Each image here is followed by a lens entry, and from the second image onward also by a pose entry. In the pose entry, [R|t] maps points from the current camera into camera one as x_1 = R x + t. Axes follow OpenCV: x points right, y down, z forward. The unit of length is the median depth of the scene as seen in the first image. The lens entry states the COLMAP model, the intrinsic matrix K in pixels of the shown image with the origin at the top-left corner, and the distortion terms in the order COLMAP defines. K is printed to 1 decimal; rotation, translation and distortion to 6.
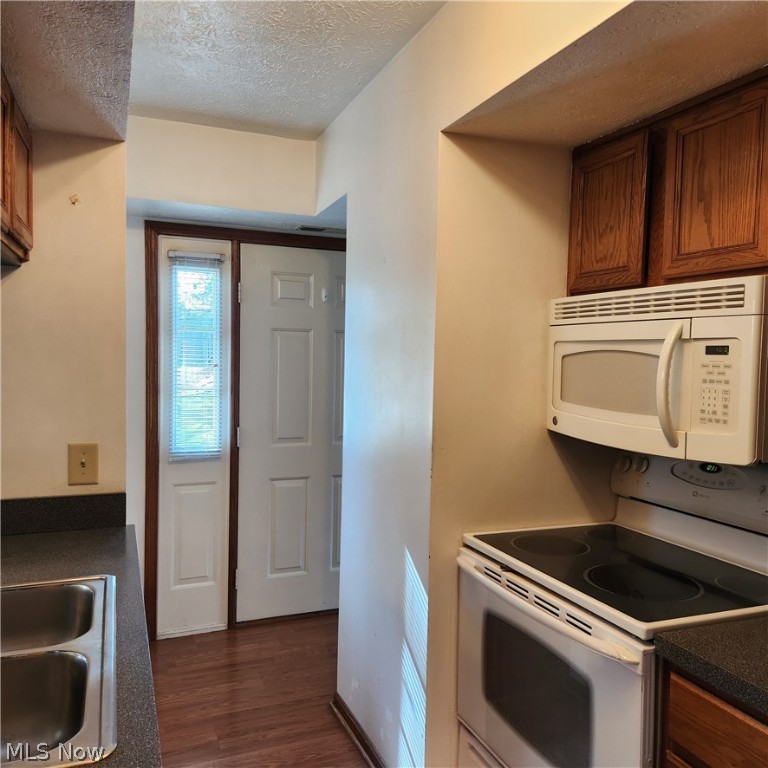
lens RADIAL K [[688.1, 0, 384.0], [0, 688.1, 384.0], [0, 0, 1]] dist [0.081622, -0.102440]
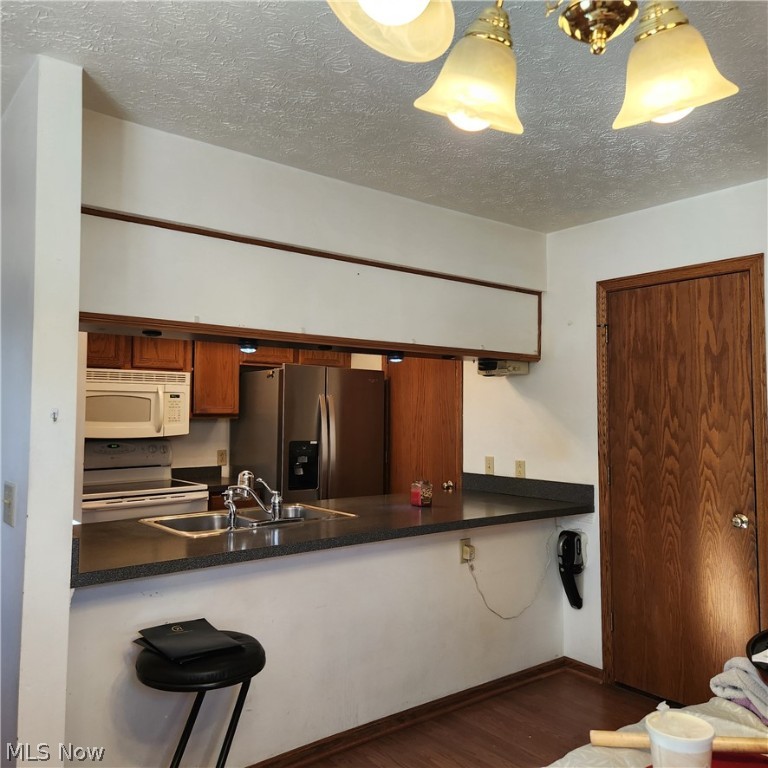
lens RADIAL K [[688.1, 0, 384.0], [0, 688.1, 384.0], [0, 0, 1]] dist [0.081622, -0.102440]
pose [[-0.294828, 0.018869, 0.955364, -2.458992], [0.034251, 0.999371, -0.009168, -0.042220], [-0.954936, 0.030019, -0.295289, 0.997208]]
